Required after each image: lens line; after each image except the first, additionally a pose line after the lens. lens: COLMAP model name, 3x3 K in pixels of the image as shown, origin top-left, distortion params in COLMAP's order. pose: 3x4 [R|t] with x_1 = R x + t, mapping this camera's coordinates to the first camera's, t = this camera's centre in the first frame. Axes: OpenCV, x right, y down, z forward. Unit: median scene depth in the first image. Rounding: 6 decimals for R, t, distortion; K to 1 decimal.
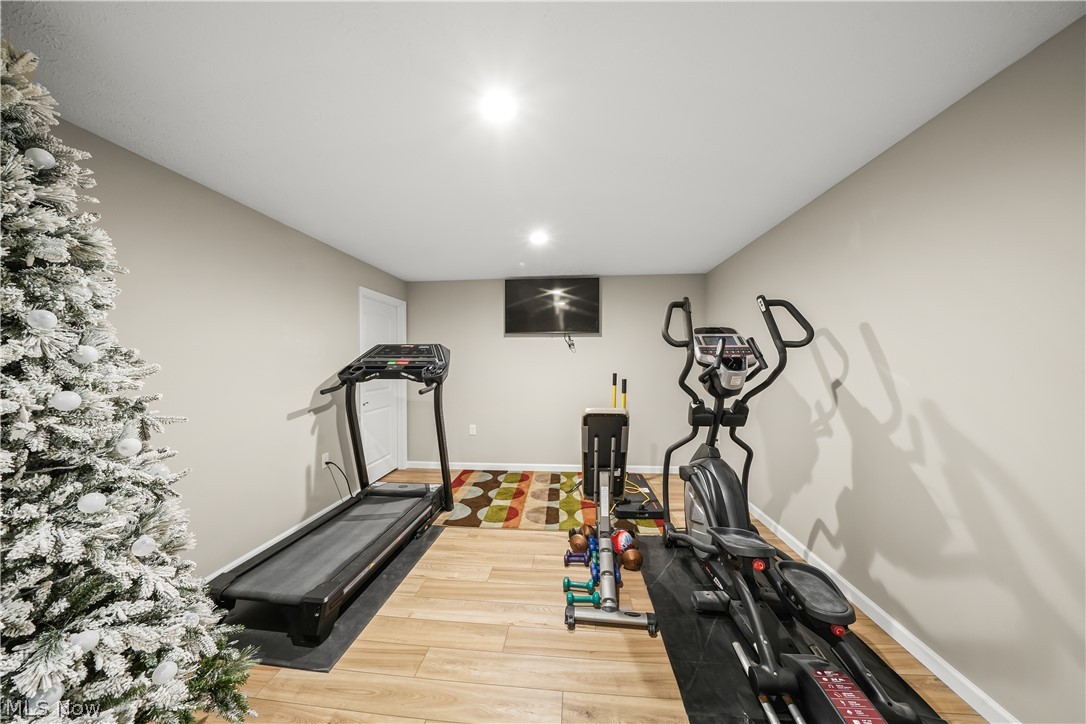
lens RADIAL K [[377.0, 0, 539.5], [0, 377.0, 364.1], [0, 0, 1]] dist [-0.016411, 0.000022]
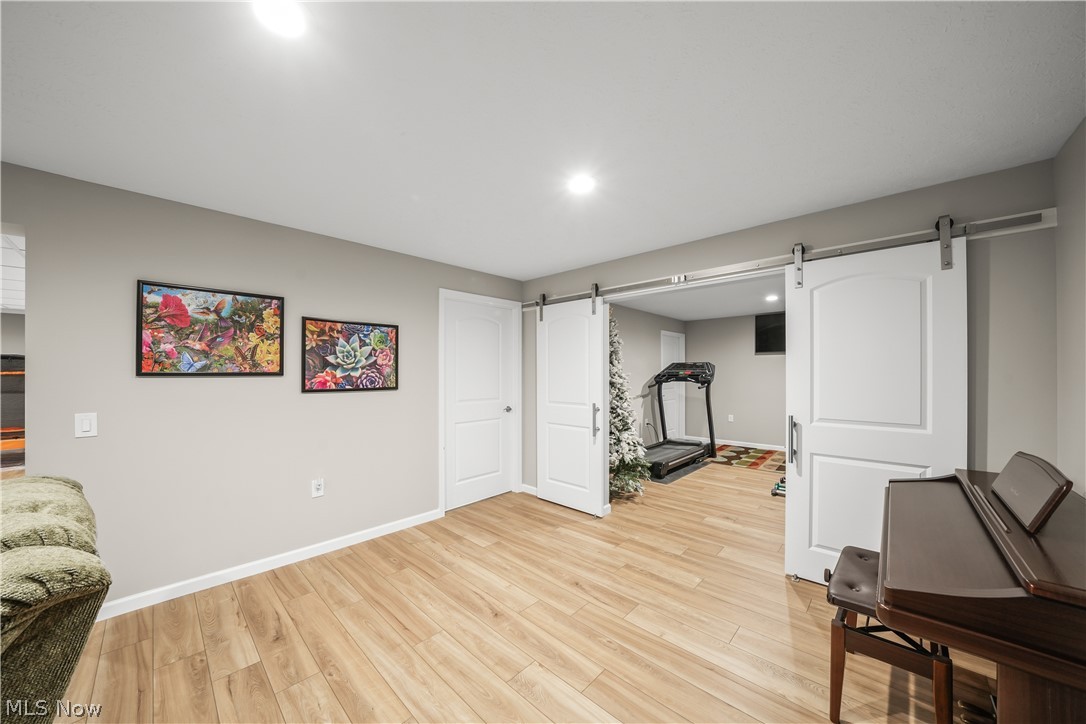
lens RADIAL K [[377.0, 0, 538.5], [0, 377.0, 371.1], [0, 0, 1]] dist [-0.016411, 0.000022]
pose [[0.784240, 0.001826, -0.620455, 0.212079], [-0.004766, 0.999984, -0.003082, -0.002766], [0.620439, 0.005374, 0.784236, -0.917124]]
